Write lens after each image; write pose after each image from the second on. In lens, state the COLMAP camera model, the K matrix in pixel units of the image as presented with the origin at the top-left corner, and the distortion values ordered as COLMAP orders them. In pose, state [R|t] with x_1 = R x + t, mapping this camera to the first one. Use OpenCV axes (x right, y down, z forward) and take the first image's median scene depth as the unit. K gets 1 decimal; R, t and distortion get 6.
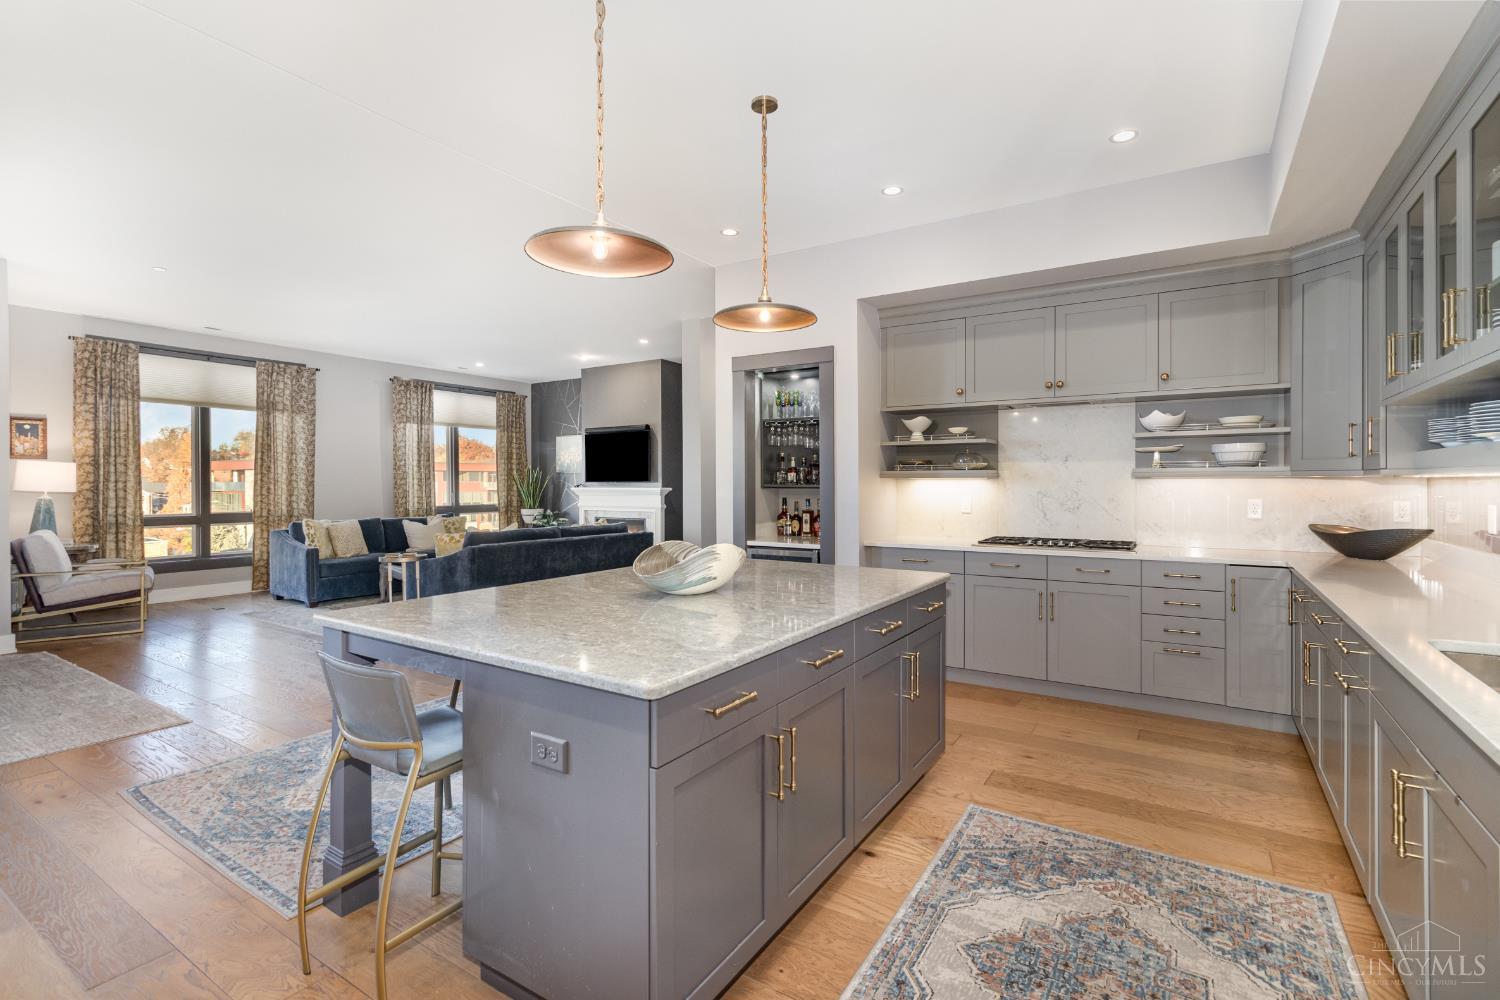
lens RADIAL K [[691.2, 0, 752.8], [0, 691.2, 490.3], [0, 0, 1]] dist [-0.002241, 0.003055]
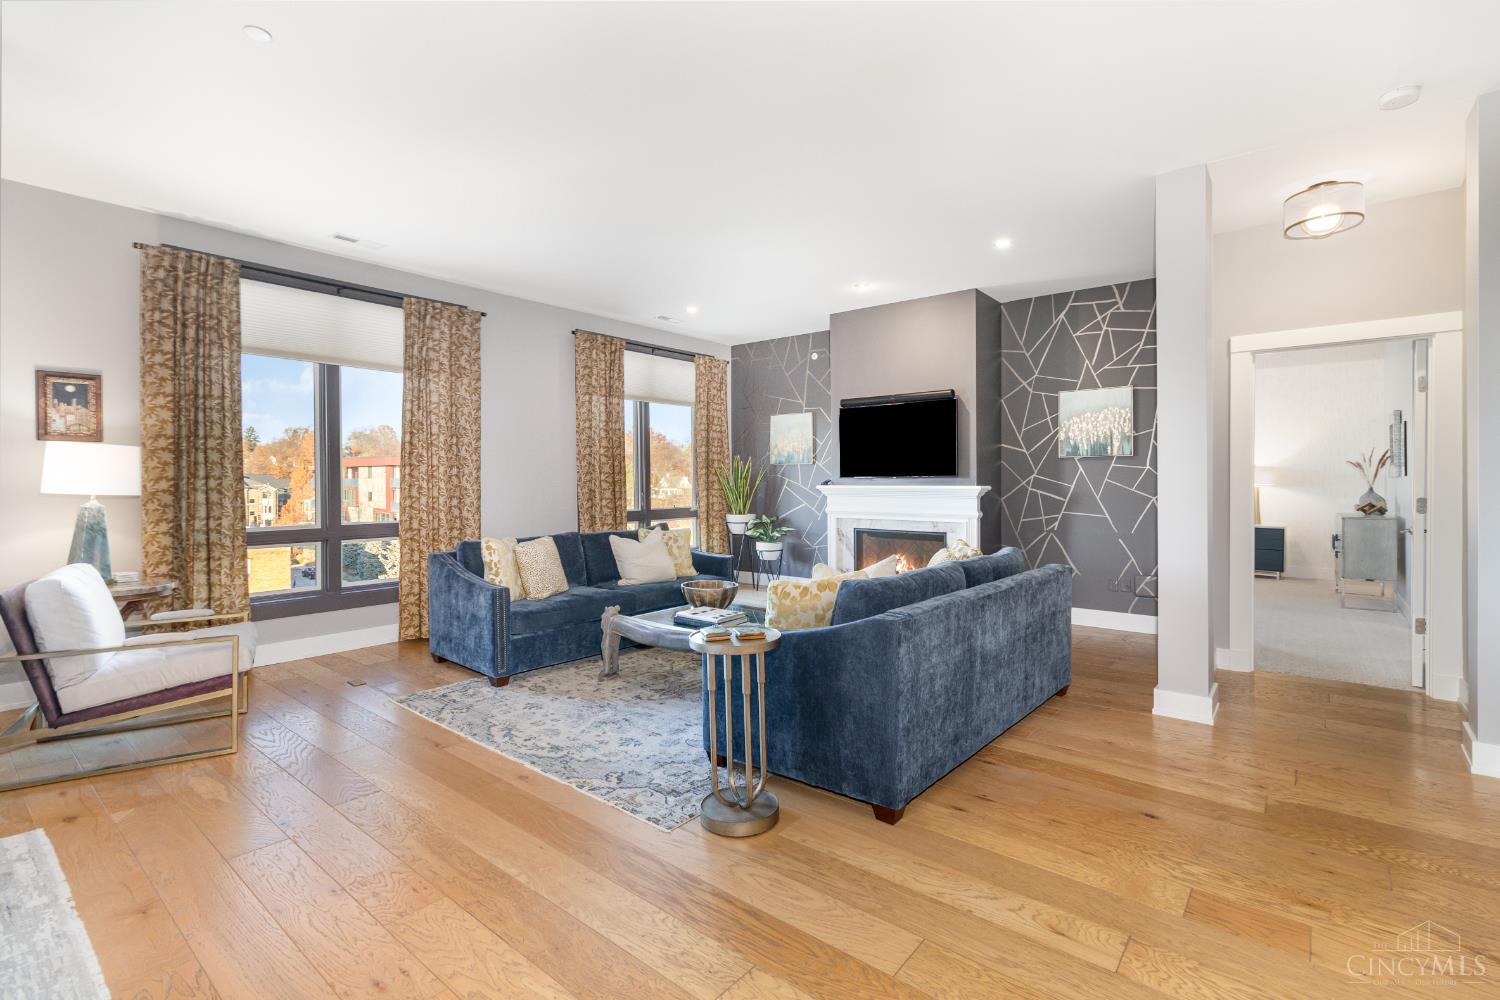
lens RADIAL K [[691.2, 0, 751.6], [0, 691.2, 487.4], [0, 0, 1]] dist [-0.002241, 0.003055]
pose [[0.993412, -0.000358, -0.114596, -0.322742], [0.000607, 0.999998, 0.002132, -0.004506], [0.114595, -0.002188, 0.993410, 0.392179]]
